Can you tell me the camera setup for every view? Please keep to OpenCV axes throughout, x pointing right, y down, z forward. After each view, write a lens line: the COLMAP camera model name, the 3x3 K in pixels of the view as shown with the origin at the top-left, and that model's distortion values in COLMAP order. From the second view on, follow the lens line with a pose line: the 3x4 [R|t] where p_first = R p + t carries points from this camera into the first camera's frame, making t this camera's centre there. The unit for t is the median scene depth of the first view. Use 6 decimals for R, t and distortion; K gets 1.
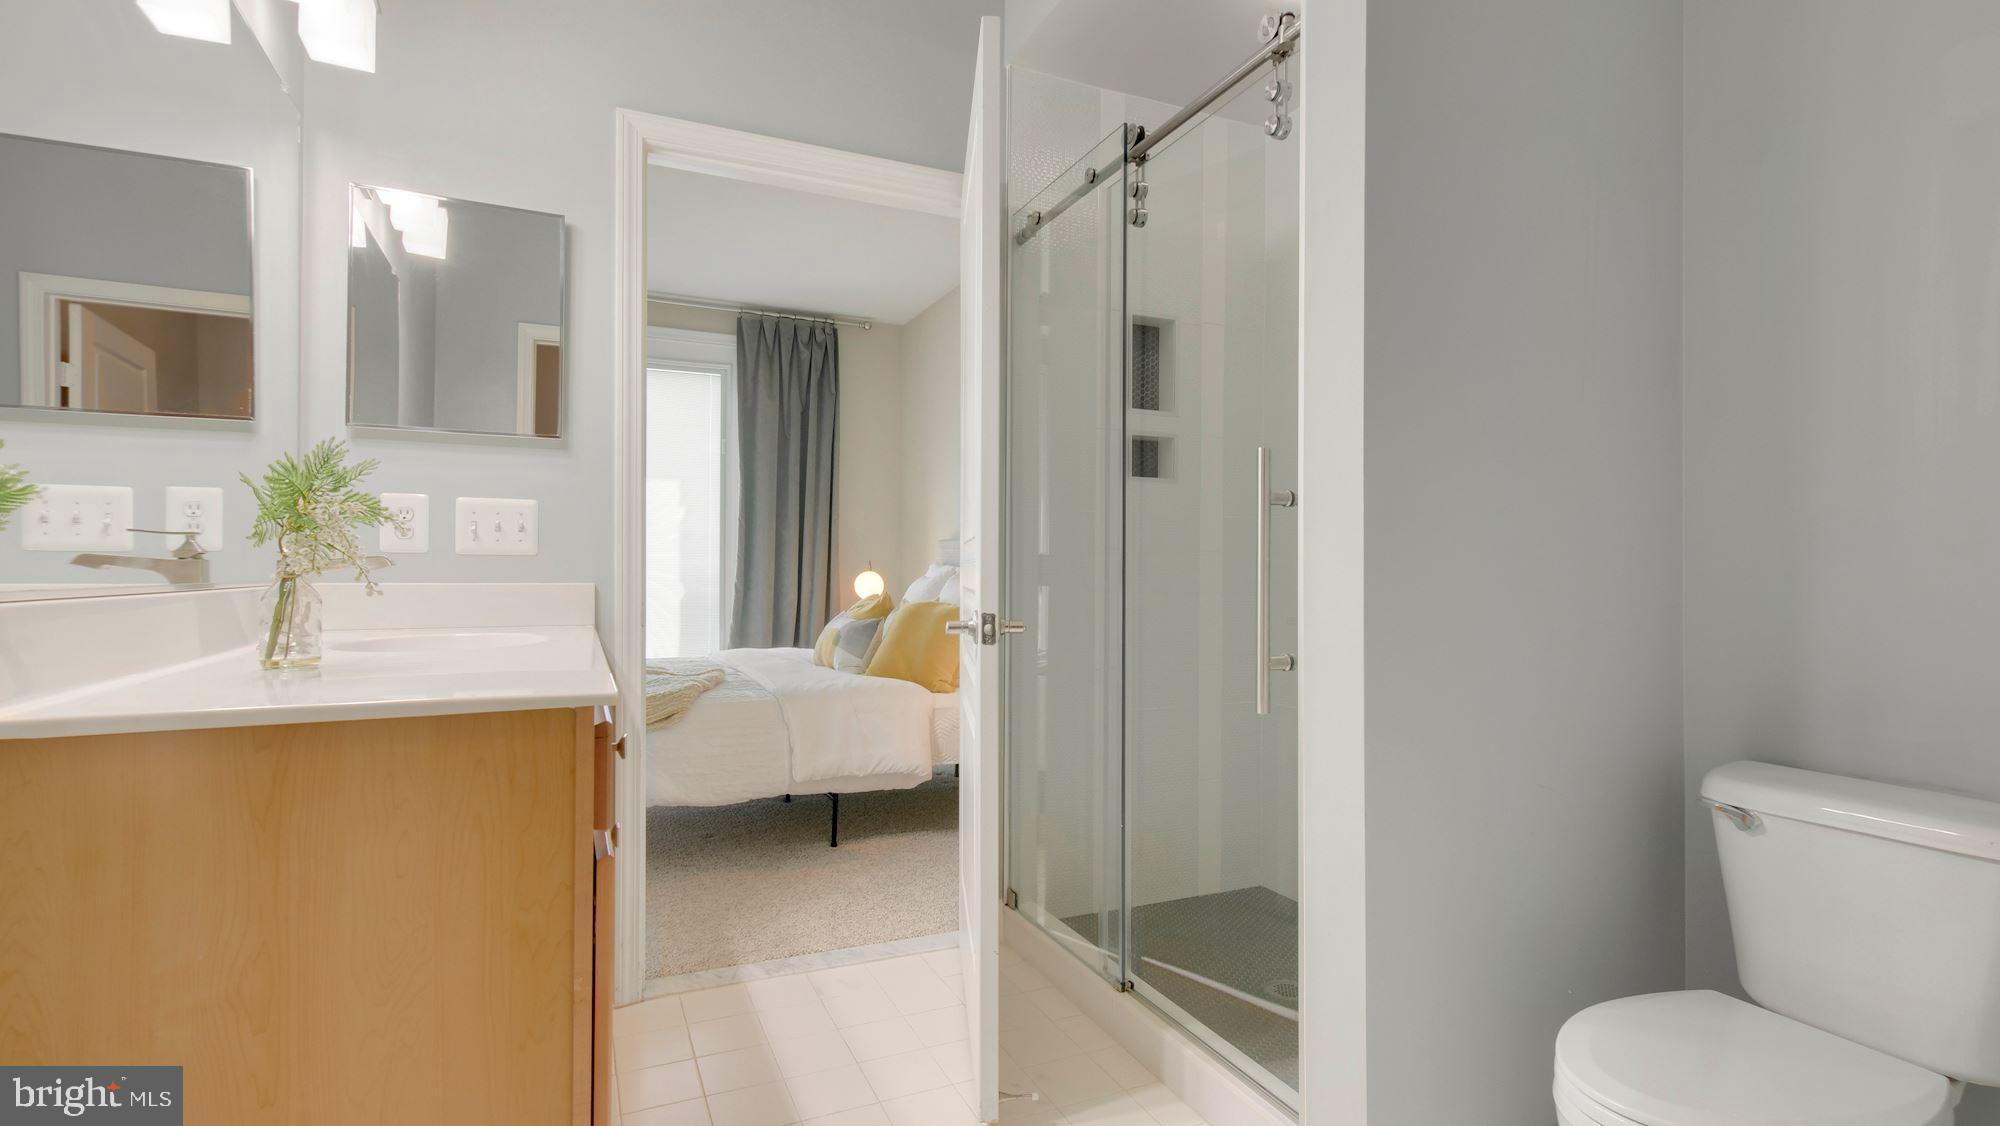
lens RADIAL K [[949.2, 0, 998.9], [0, 949.2, 581.1], [0, 0, 1]] dist [0.005681, -0.001413]
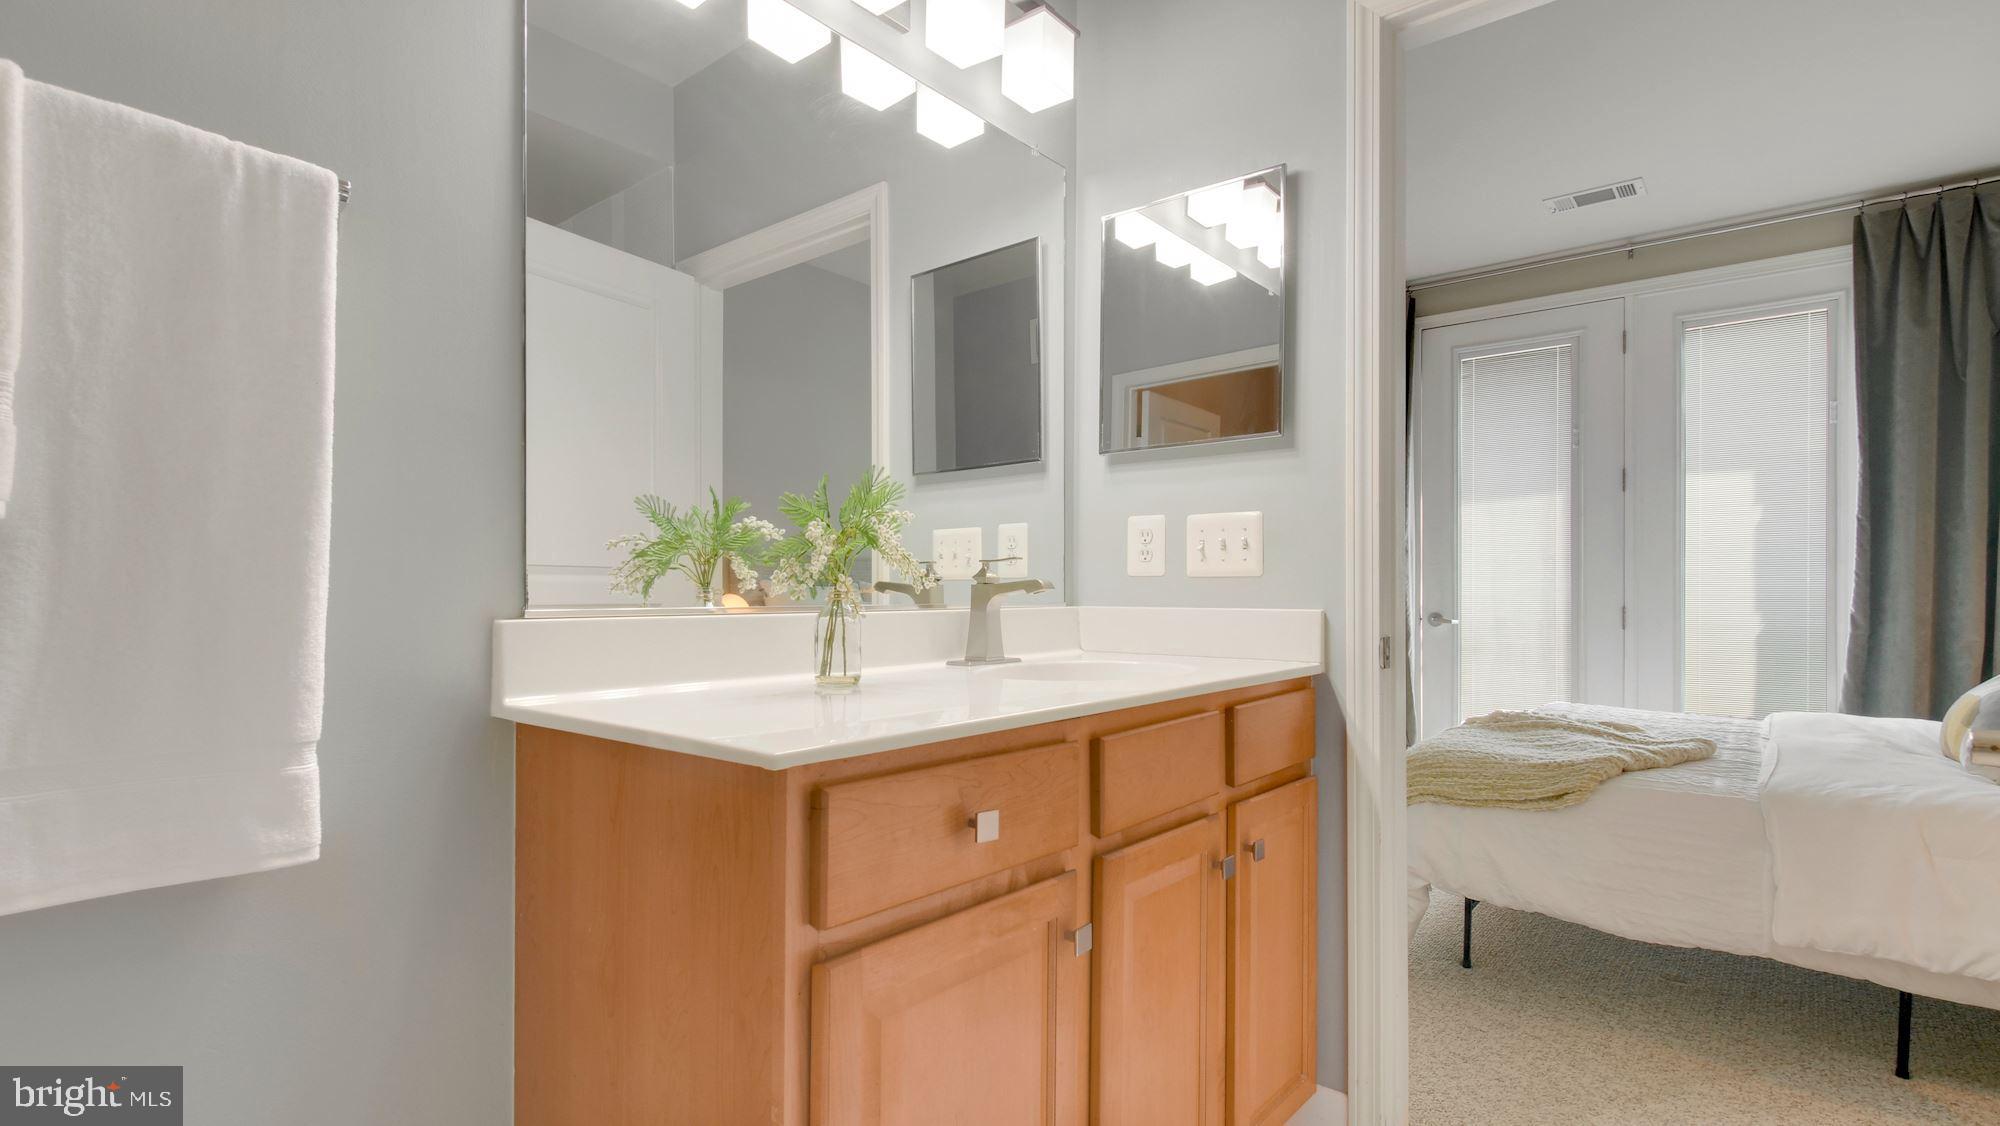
lens RADIAL K [[949.2, 0, 982.8], [0, 949.2, 597.4], [0, 0, 1]] dist [0.005681, -0.001413]
pose [[0.429456, 0.000520, -0.903087, 0.105130], [-0.009598, 0.999946, -0.003988, -0.001272], [0.903037, 0.010380, 0.429438, 0.249409]]
